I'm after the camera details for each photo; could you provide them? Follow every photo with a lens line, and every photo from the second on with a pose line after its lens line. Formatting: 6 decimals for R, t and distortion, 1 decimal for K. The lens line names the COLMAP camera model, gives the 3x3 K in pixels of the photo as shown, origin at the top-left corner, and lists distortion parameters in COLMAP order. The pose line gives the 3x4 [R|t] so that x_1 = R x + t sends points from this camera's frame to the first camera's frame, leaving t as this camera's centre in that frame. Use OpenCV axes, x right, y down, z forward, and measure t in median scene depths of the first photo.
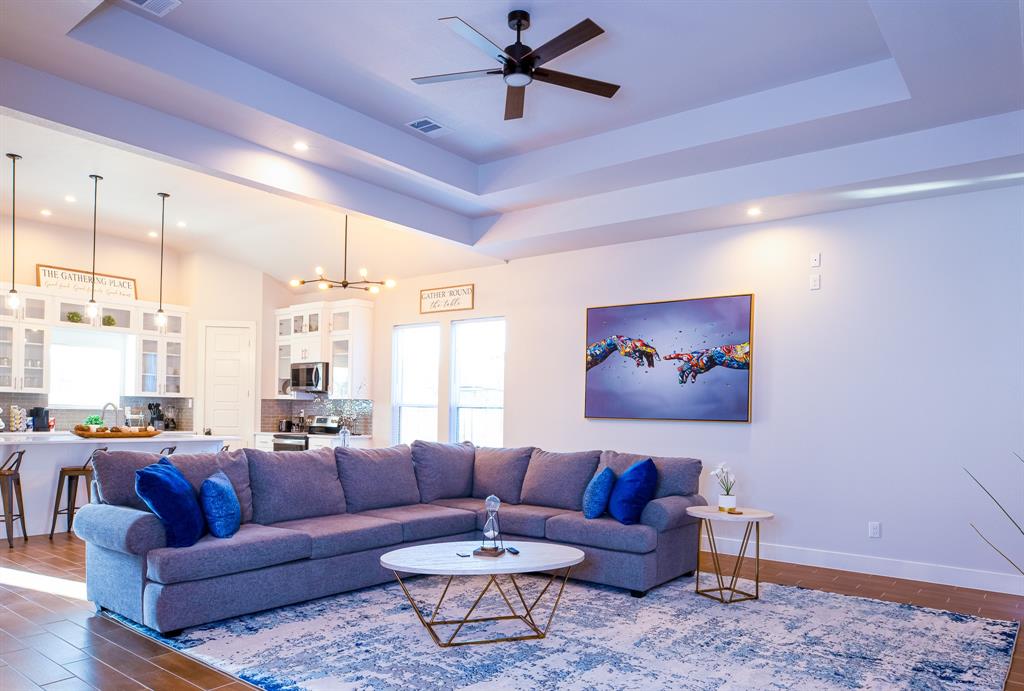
lens RADIAL K [[699.4, 0, 522.7], [0, 699.4, 412.9], [0, 0, 1]] dist [-0.017789, 0.007052]
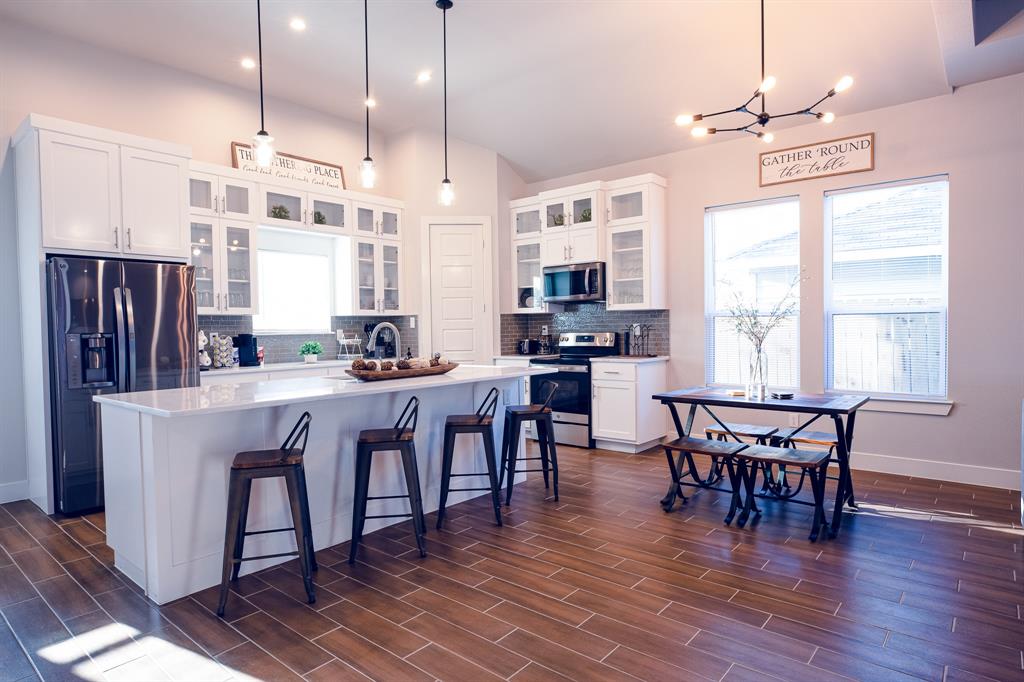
lens RADIAL K [[578.9, 0, 512.0], [0, 578.9, 341.0], [0, 0, 1]] dist [-0.026835, 0.020174]
pose [[0.998490, -0.032560, -0.044234, -0.497213], [0.033731, 0.999093, 0.025997, -0.009011], [0.043347, -0.027449, 0.998683, 0.512309]]
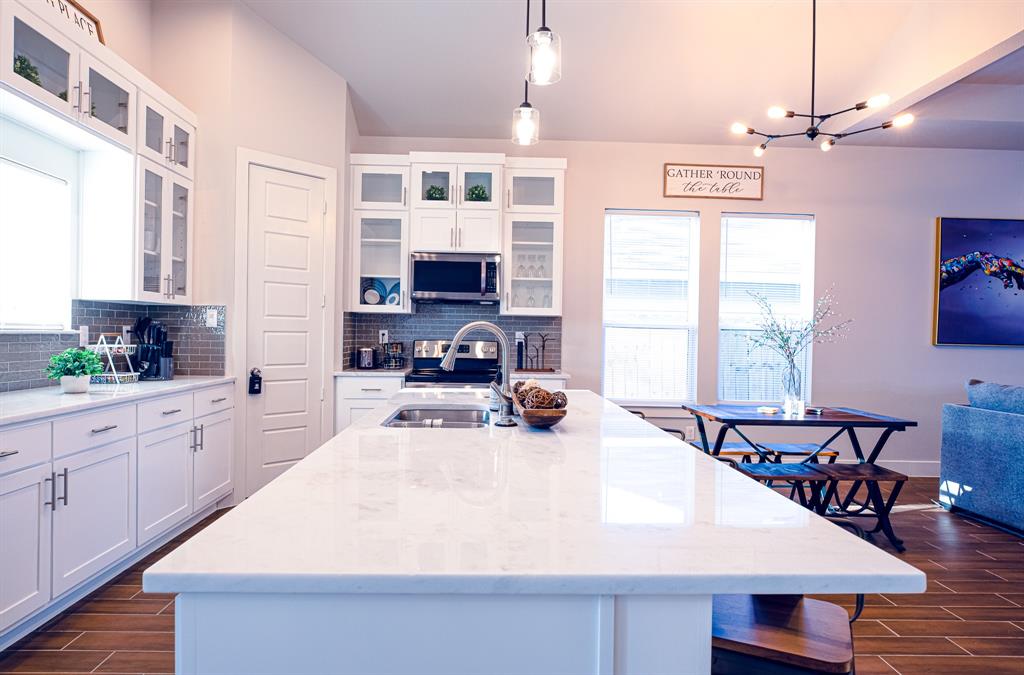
lens RADIAL K [[616.2, 0, 498.9], [0, 616.2, 337.2], [0, 0, 1]] dist [-0.029449, 0.021110]
pose [[0.778415, -0.008362, 0.627694, -0.871279], [-0.004900, 0.999800, 0.019395, -0.014411], [-0.627731, -0.018174, 0.778218, 0.809830]]
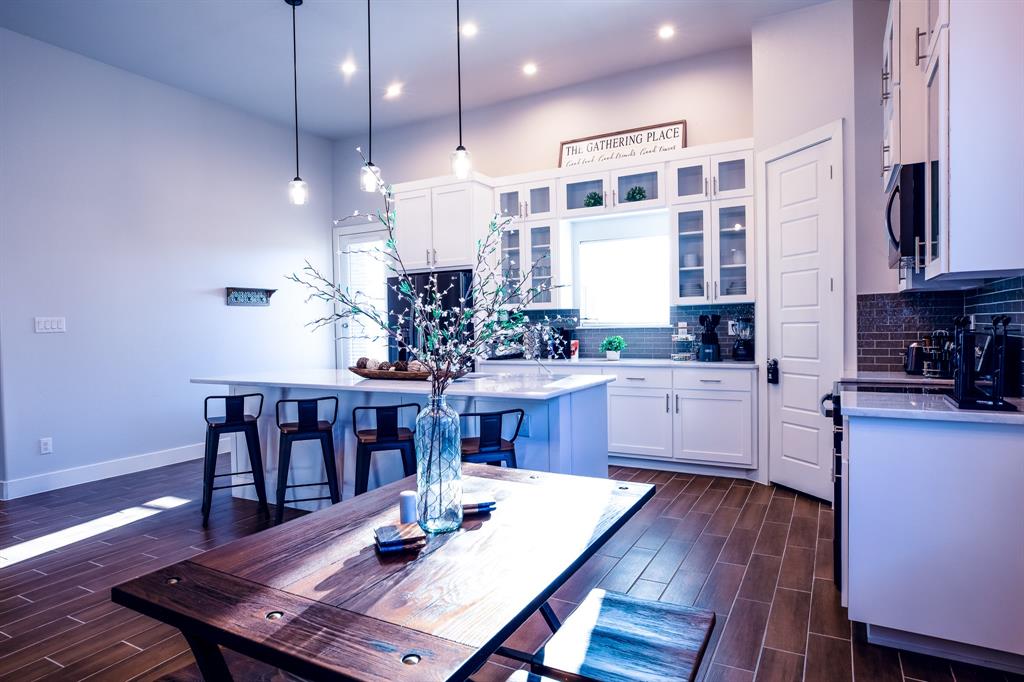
lens RADIAL K [[600.5, 0, 494.1], [0, 600.5, 344.4], [0, 0, 1]] dist [-0.025607, 0.000836]
pose [[0.139030, 0.009190, -0.990246, -0.062432], [0.025797, 0.999584, 0.012898, 0.000198], [0.989952, -0.027339, 0.138735, 1.082855]]
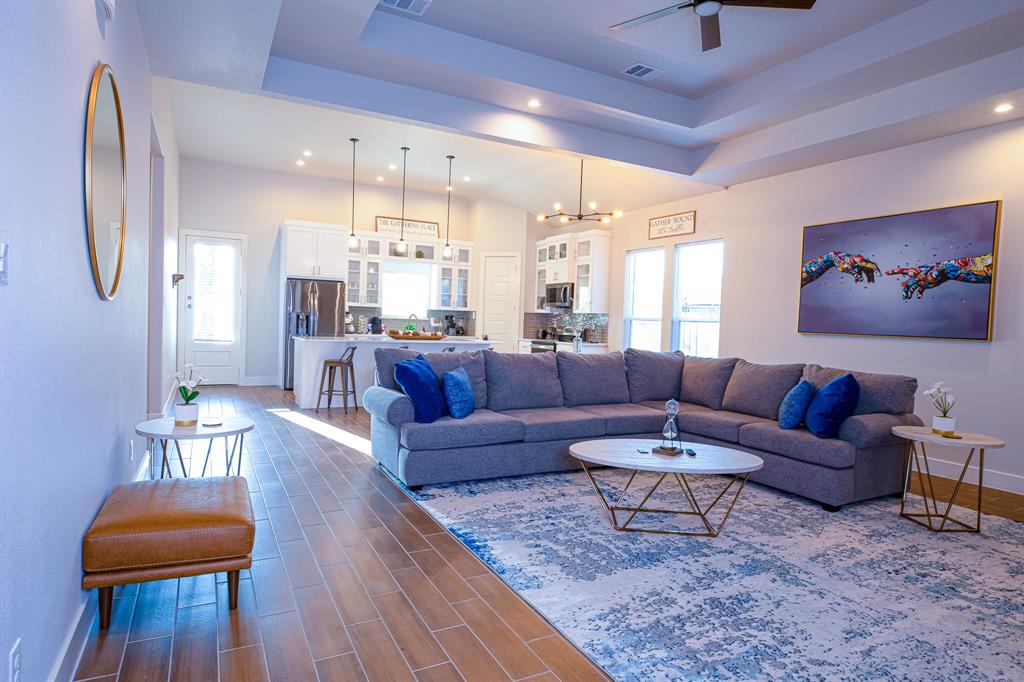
lens RADIAL K [[578.9, 0, 512.0], [0, 578.9, 341.0], [0, 0, 1]] dist [-0.026835, 0.020174]
pose [[0.912033, 0.027719, -0.409178, 0.055246], [-0.017612, 0.999440, 0.028450, 0.003028], [0.409738, -0.018741, 0.912011, 0.045880]]
